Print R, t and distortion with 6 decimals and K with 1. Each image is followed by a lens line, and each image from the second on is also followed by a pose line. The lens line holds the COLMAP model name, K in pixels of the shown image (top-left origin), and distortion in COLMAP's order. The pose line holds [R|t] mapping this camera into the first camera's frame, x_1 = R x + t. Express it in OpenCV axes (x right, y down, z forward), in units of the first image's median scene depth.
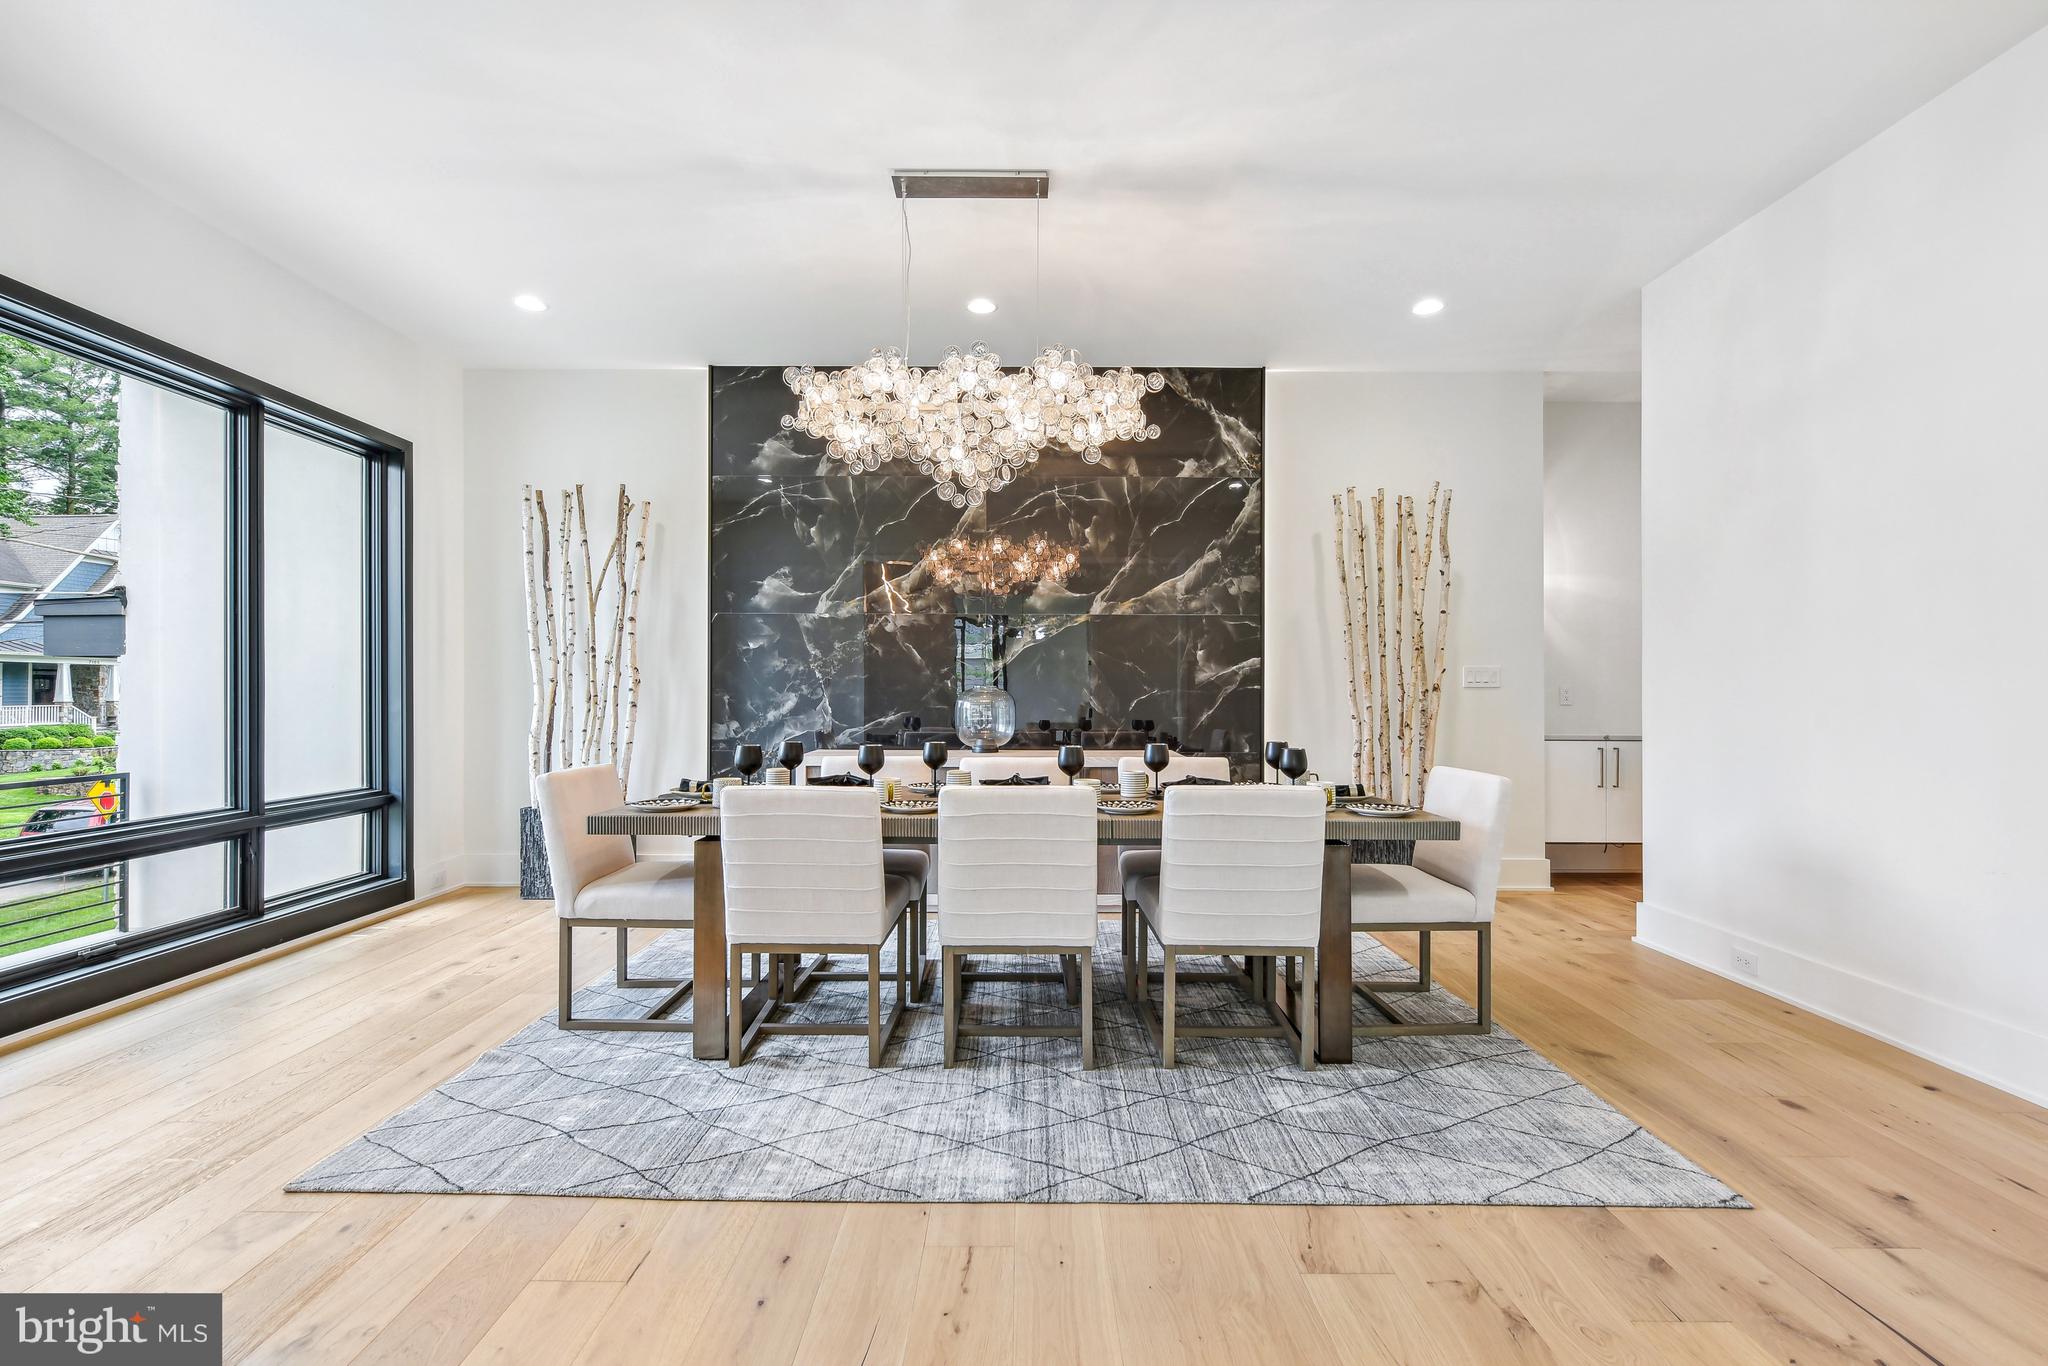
lens RADIAL K [[908.3, 0, 1020.9], [0, 908.3, 679.3], [0, 0, 1]] dist [-0.002044, 0.000076]
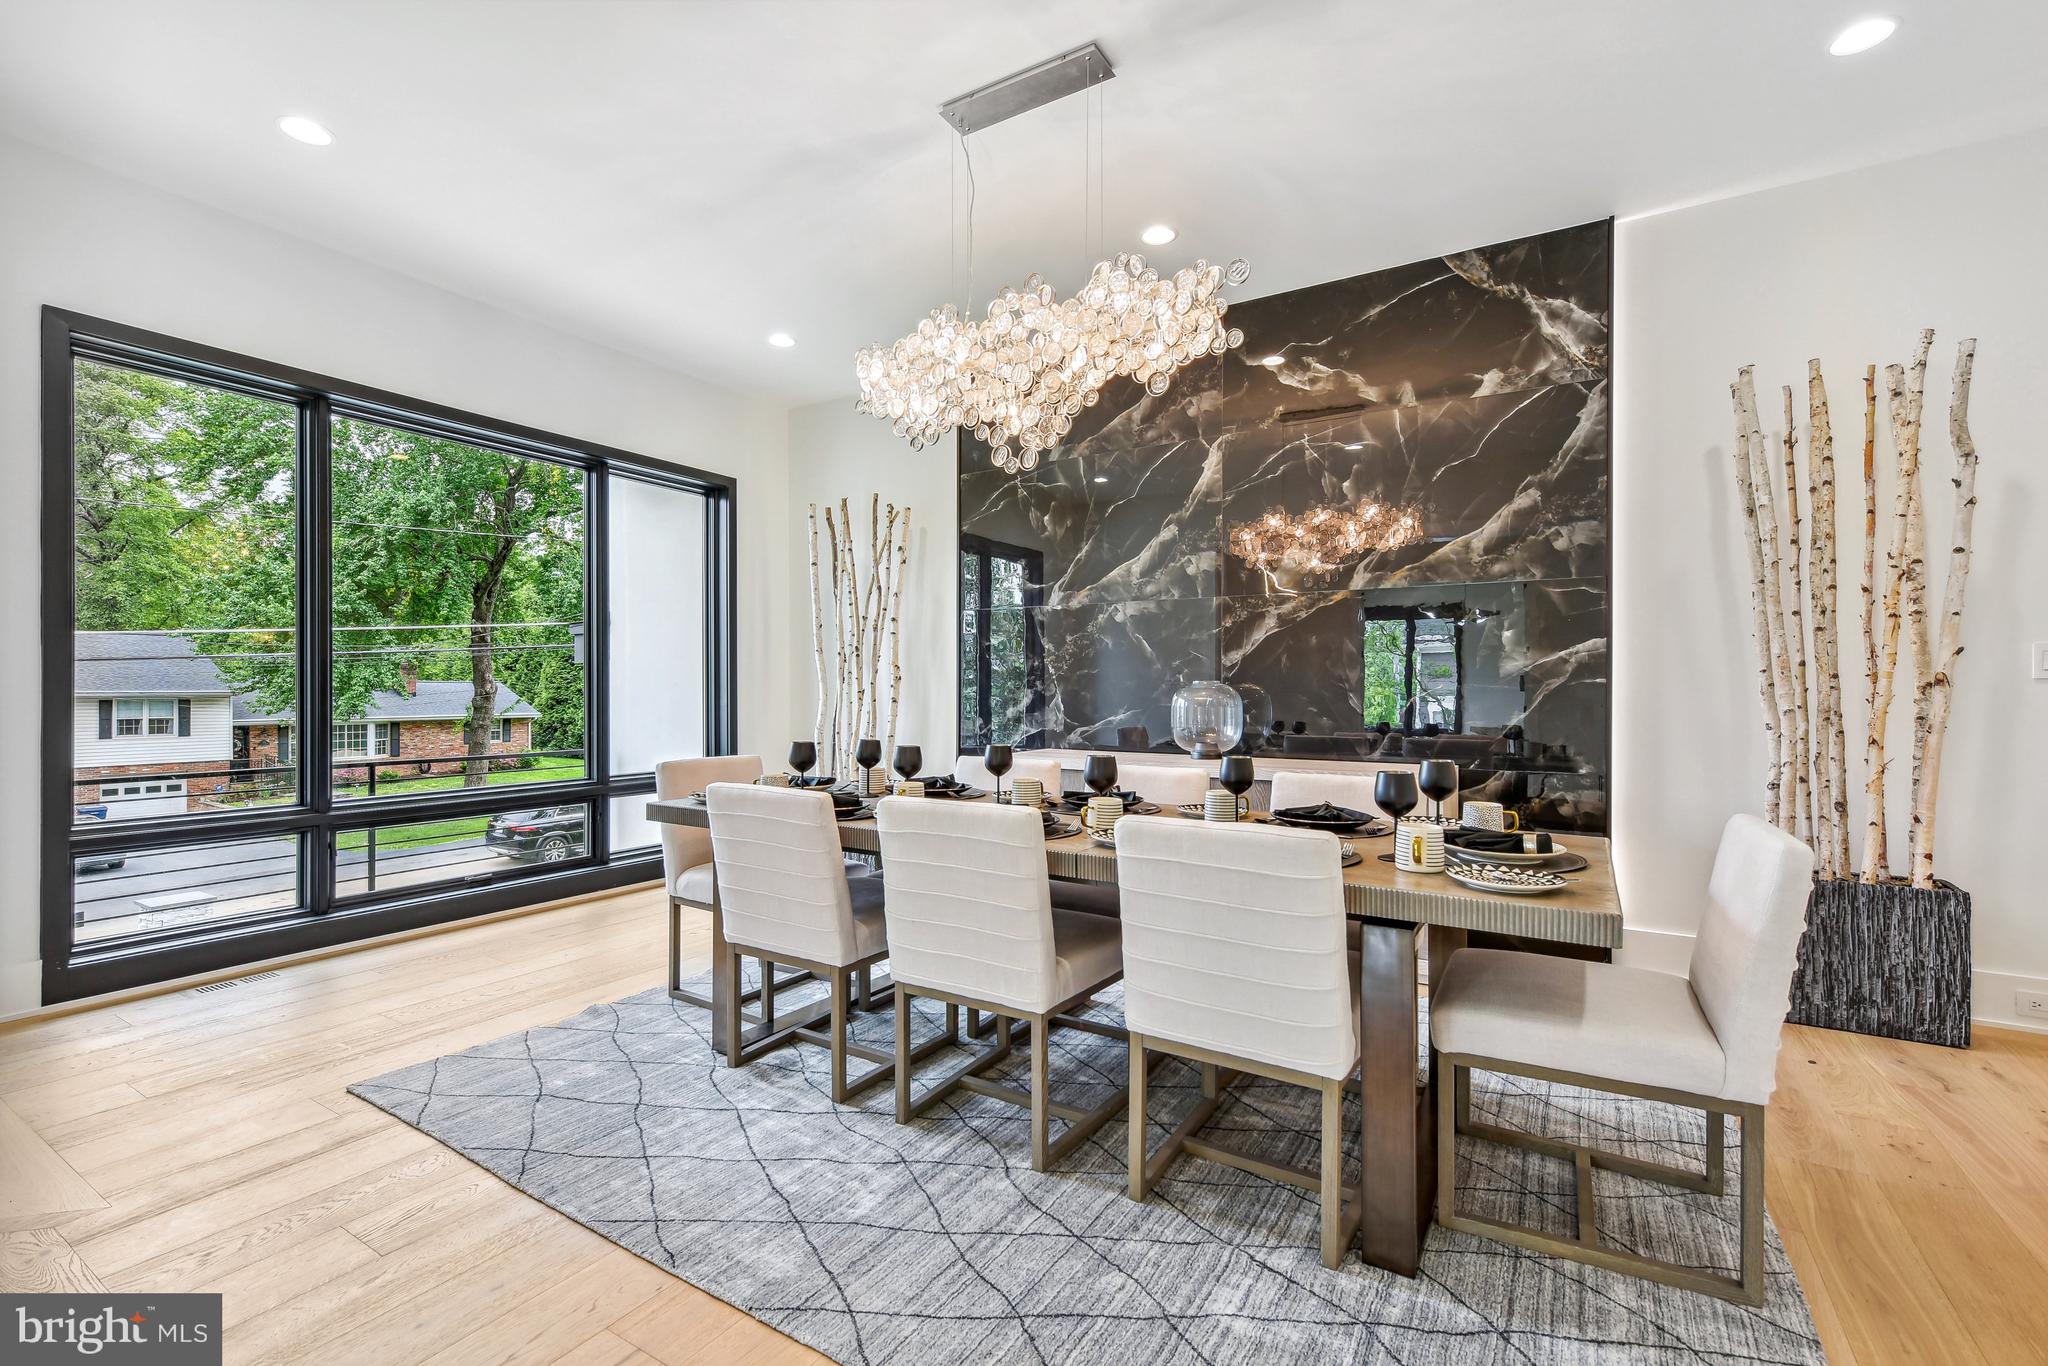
lens RADIAL K [[908.3, 0, 1018.0], [0, 908.3, 680.1], [0, 0, 1]] dist [-0.002044, 0.000076]
pose [[0.847125, -0.006150, -0.531359, 0.273344], [0.007758, 0.999970, 0.000794, 0.004694], [0.531338, -0.004795, 0.847146, 0.191011]]
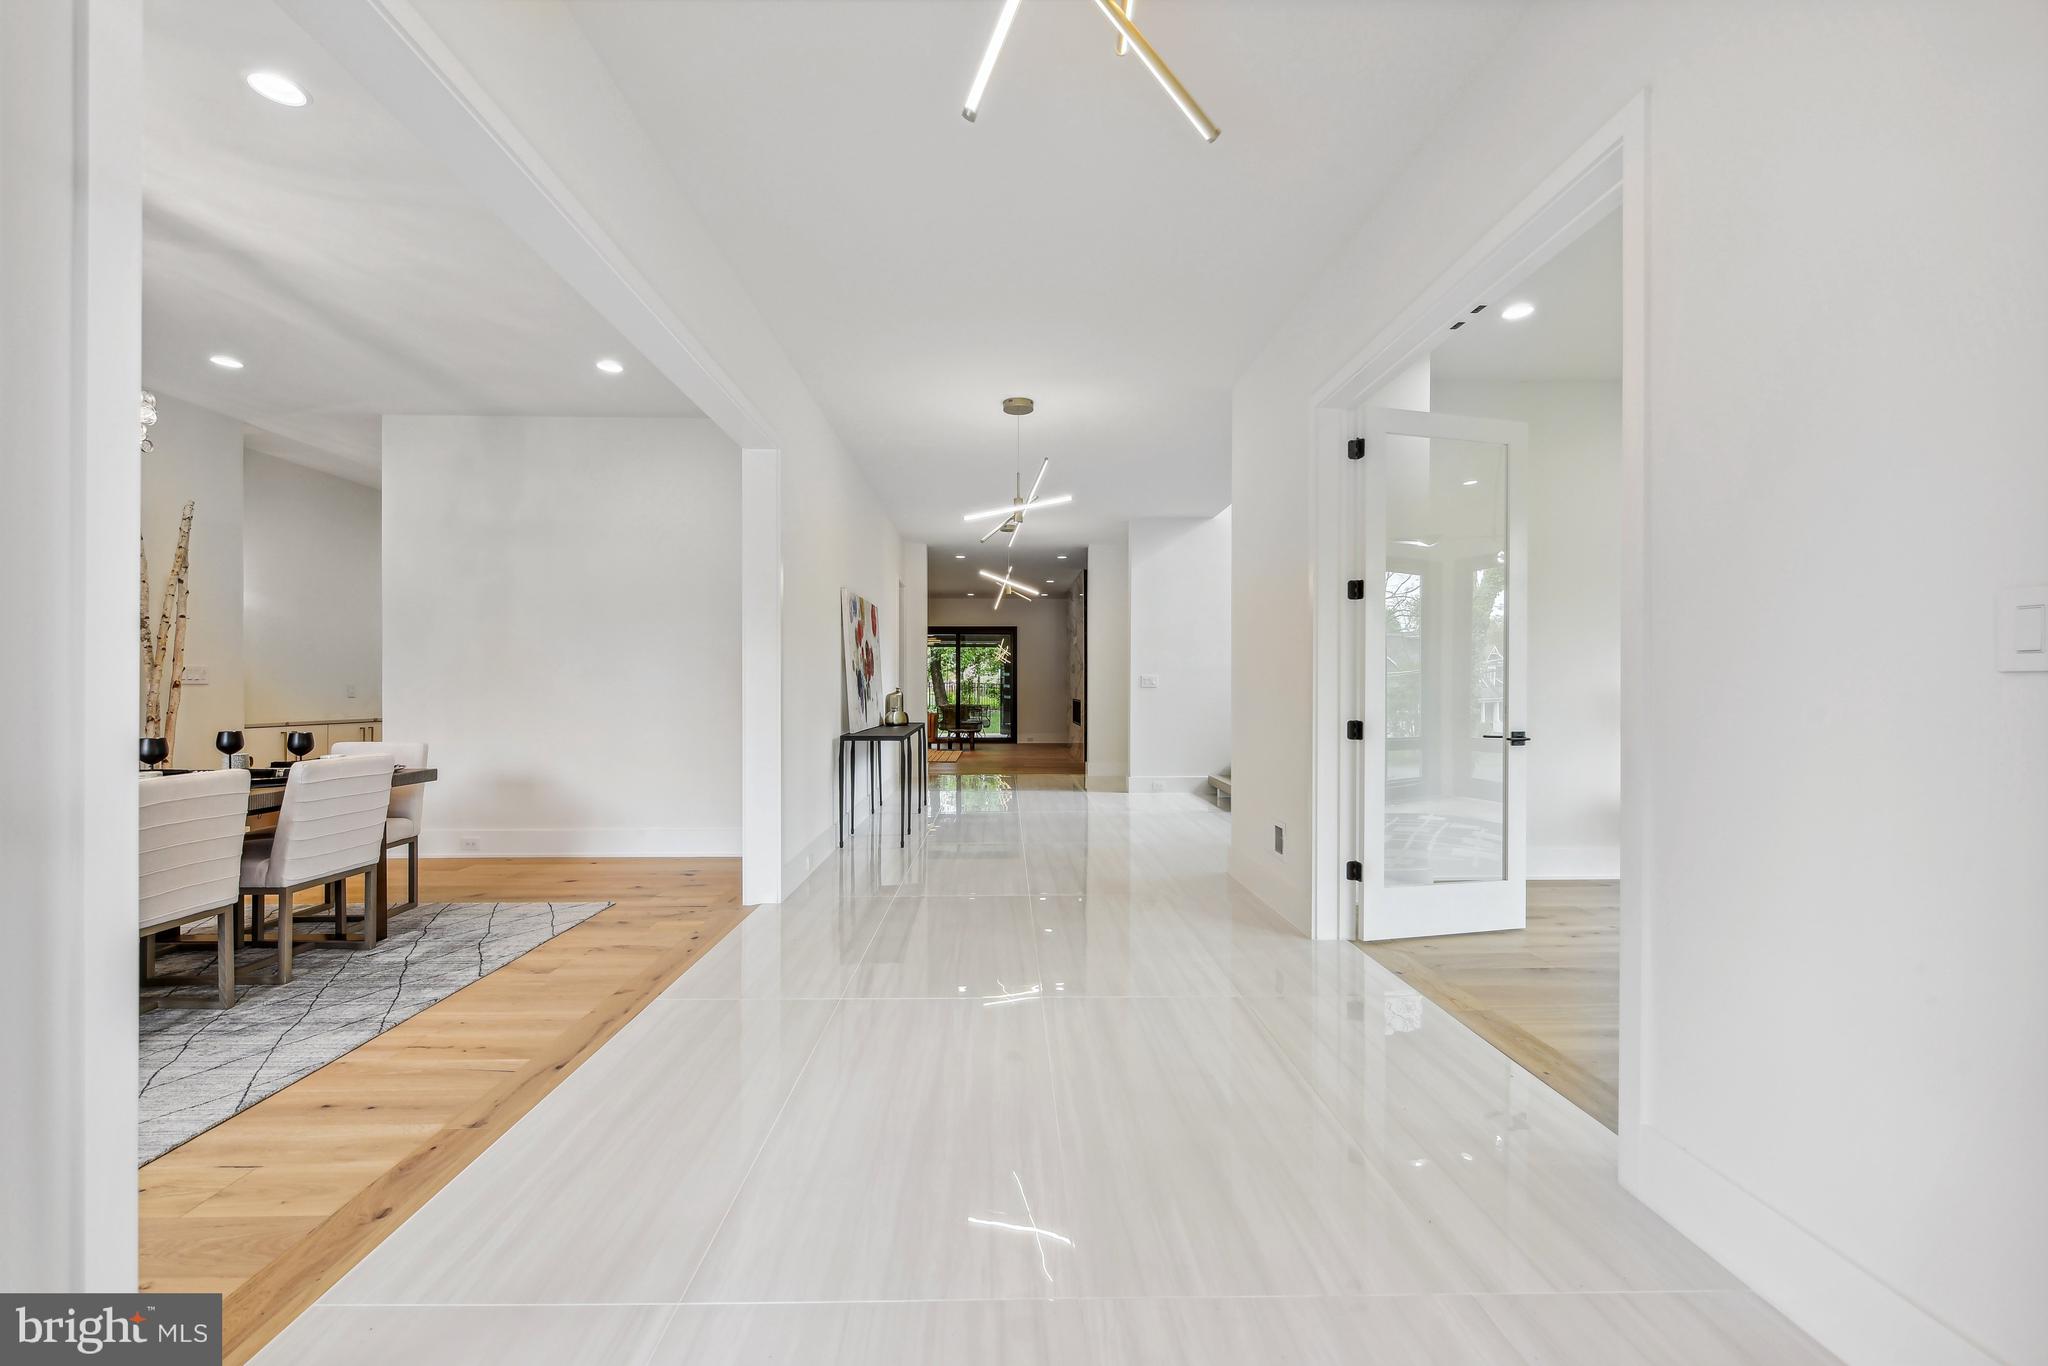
lens RADIAL K [[814.1, 0, 1031.5], [0, 814.1, 681.2], [0, 0, 1]] dist [0.001887, 0.000109]
pose [[-0.034530, -0.001305, 0.999403, -0.599447], [-0.013321, 0.999911, 0.000845, -0.010526], [-0.999315, -0.013283, -0.034545, -0.010621]]
